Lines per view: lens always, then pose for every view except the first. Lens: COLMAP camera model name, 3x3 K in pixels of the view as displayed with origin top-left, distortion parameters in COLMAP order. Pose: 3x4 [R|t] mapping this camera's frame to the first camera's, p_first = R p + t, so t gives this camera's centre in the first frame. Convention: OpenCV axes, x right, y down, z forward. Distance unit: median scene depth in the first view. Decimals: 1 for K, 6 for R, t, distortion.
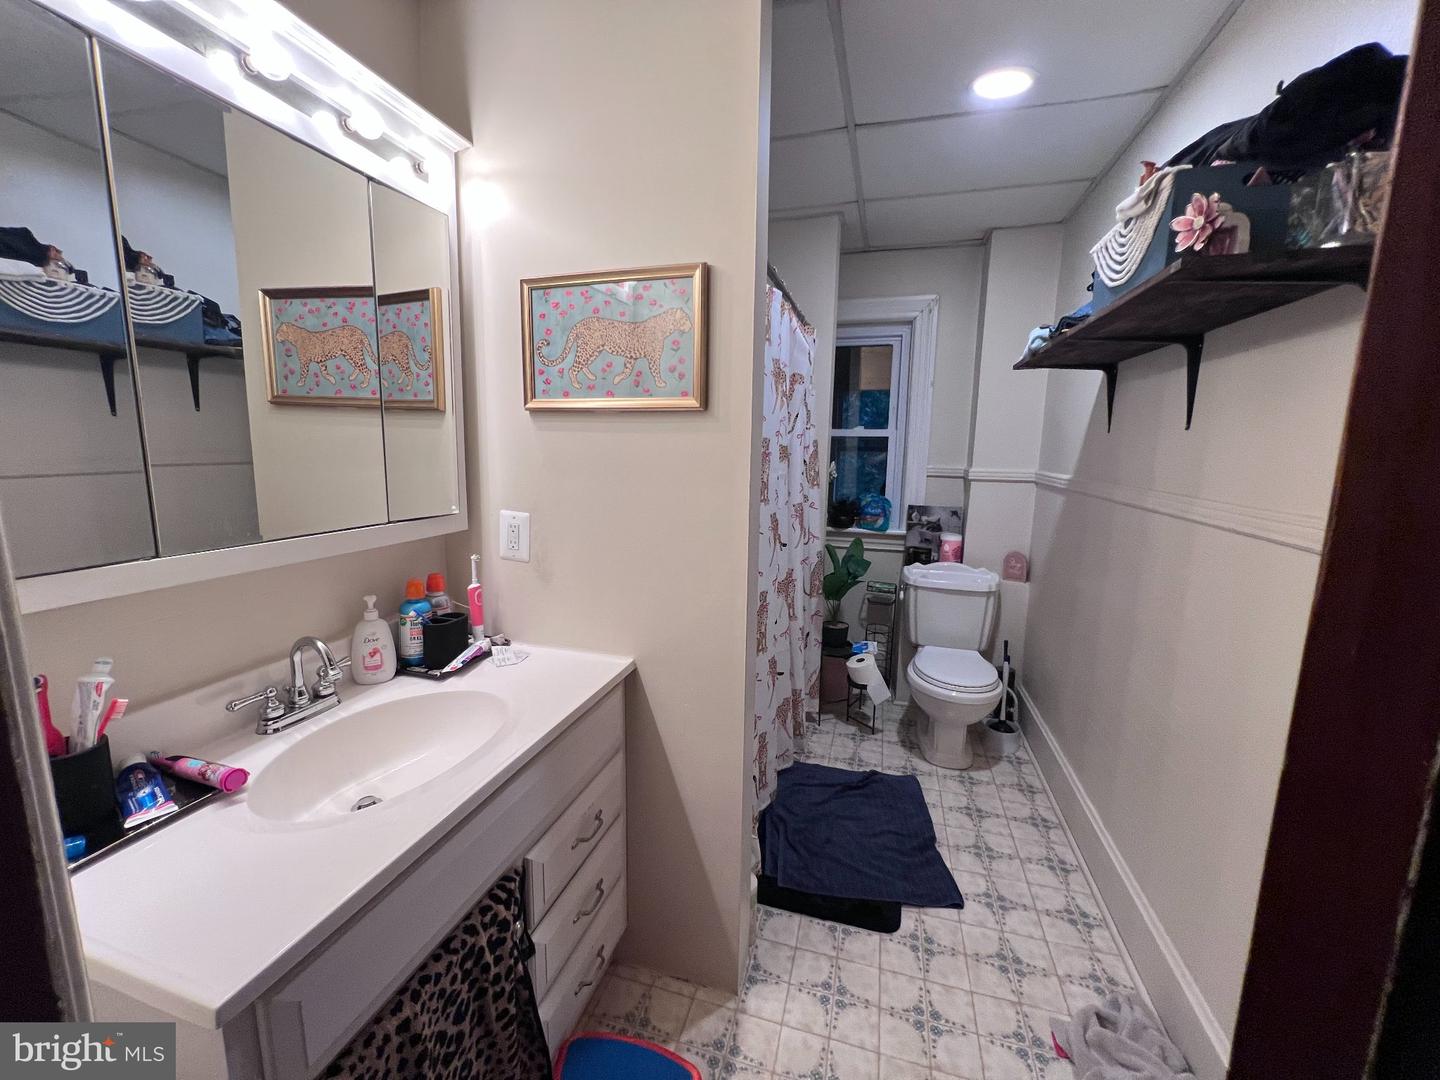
lens RADIAL K [[574.7, 0, 719.5], [0, 574.7, 536.4], [0, 0, 1]] dist [-0.000875, 0.000074]
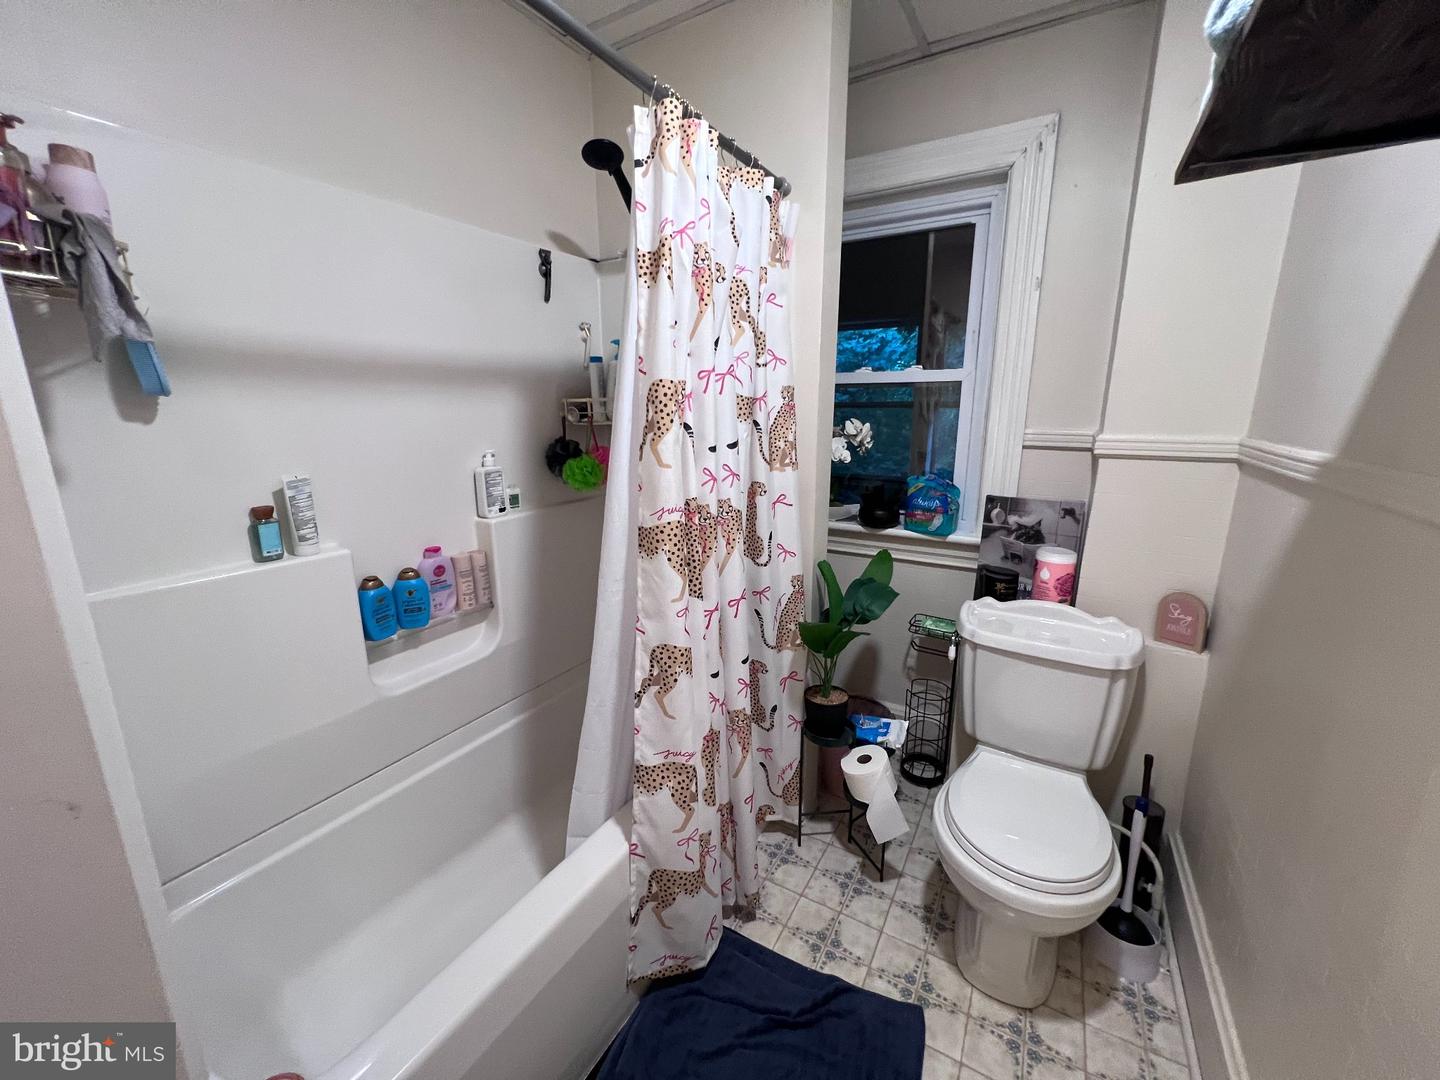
lens RADIAL K [[574.7, 0, 717.0], [0, 574.7, 536.0], [0, 0, 1]] dist [-0.000875, 0.000074]
pose [[0.967763, 0.039185, -0.248797, 0.229931], [-0.023374, 0.997533, 0.066192, -0.050558], [0.250777, -0.058243, 0.966291, 0.385914]]
